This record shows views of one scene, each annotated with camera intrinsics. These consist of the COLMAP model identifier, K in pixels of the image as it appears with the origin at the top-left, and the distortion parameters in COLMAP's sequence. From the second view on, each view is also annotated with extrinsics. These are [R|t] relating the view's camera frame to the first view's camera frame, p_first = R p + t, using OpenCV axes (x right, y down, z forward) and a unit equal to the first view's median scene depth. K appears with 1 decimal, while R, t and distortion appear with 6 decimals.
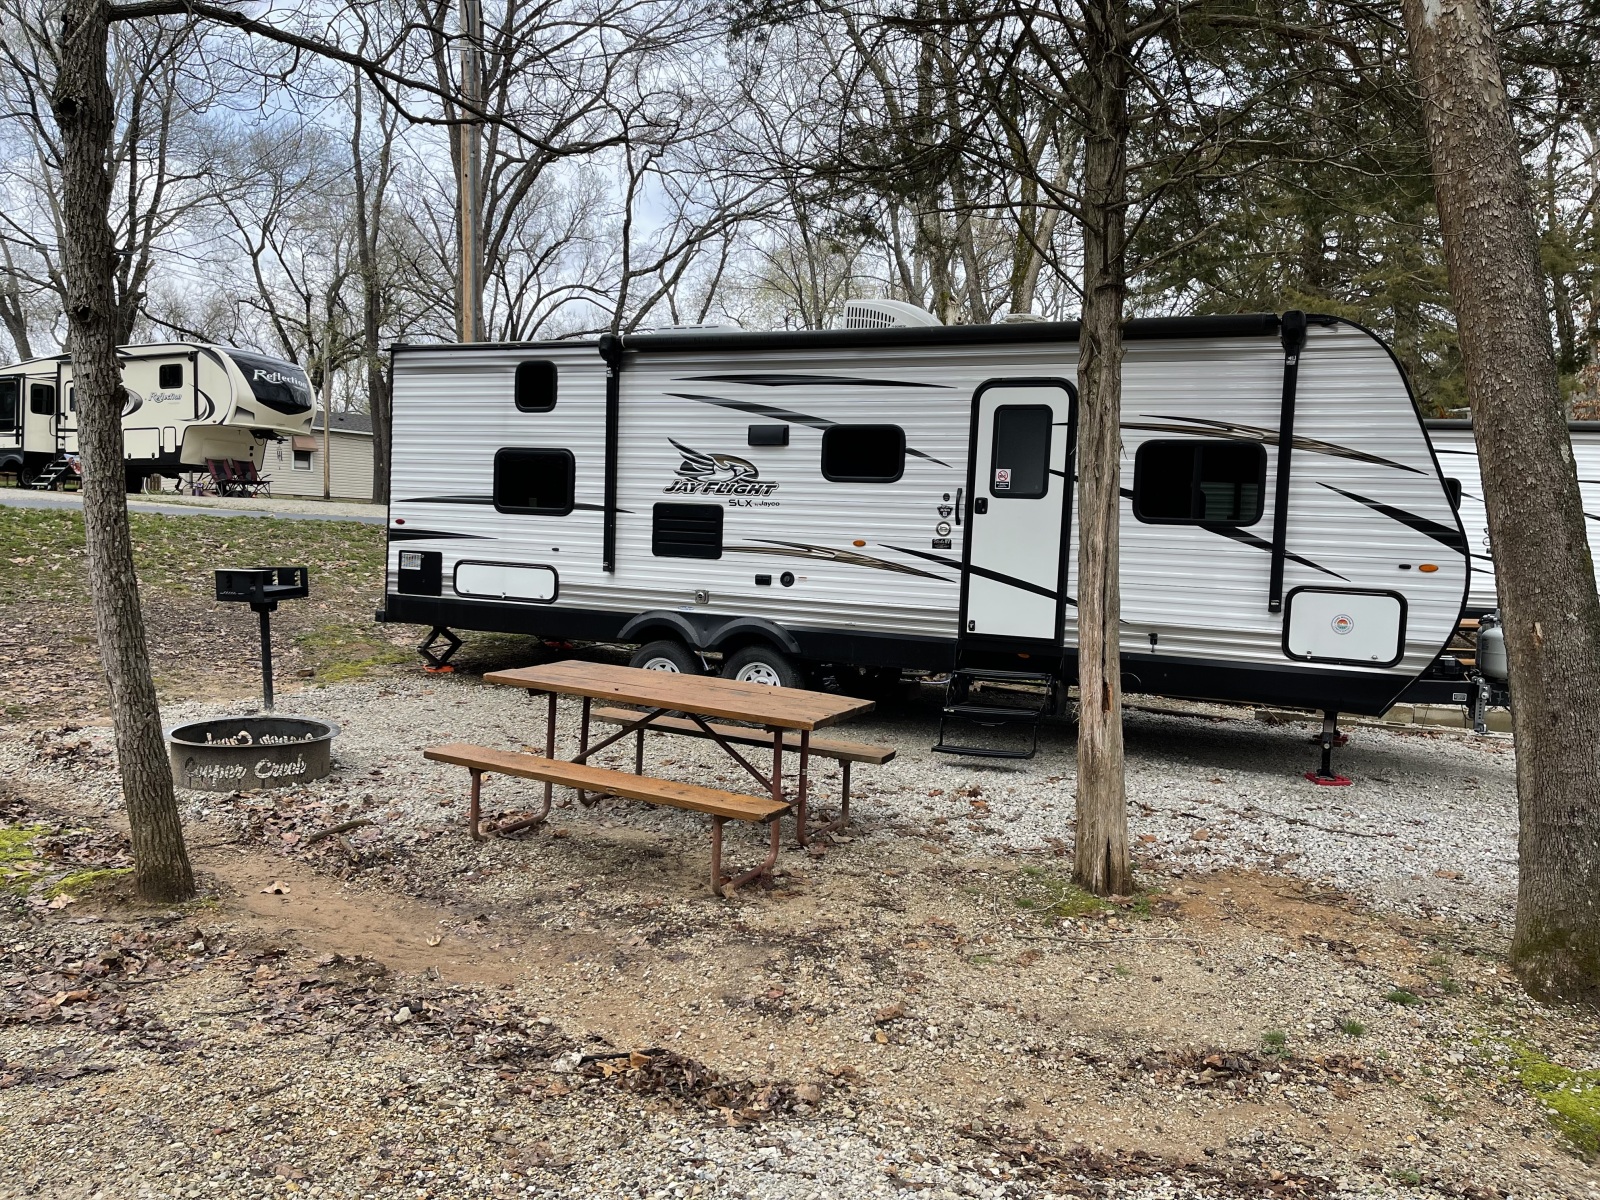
lens RADIAL K [[1219.5, 0, 803.5], [0, 1219.5, 600.5], [0, 0, 1]] dist [0.062072, -0.075602]
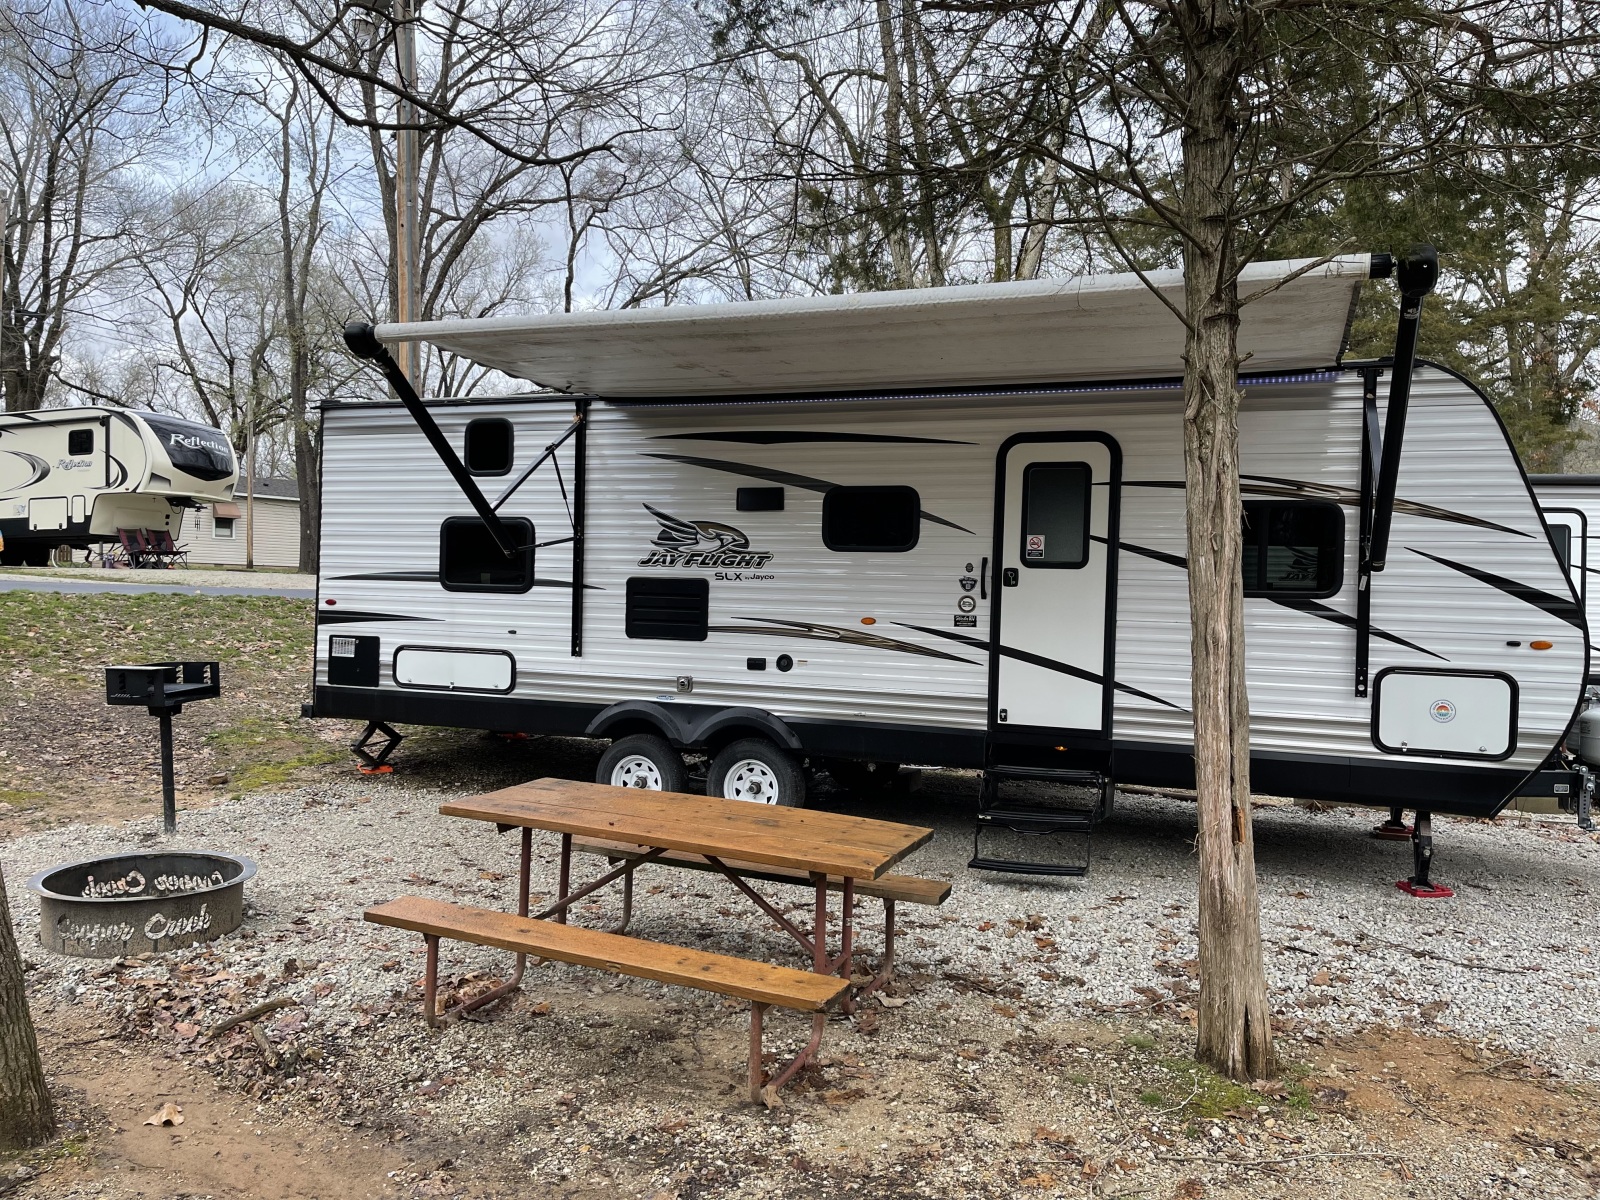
lens RADIAL K [[1219.5, 0, 802.5], [0, 1219.5, 593.6], [0, 0, 1]] dist [0.062072, -0.075602]
pose [[0.998537, -0.015386, 0.051832, -0.047175], [0.018138, 0.998427, -0.053051, -0.021737], [-0.050934, 0.053913, 0.997246, 0.134513]]
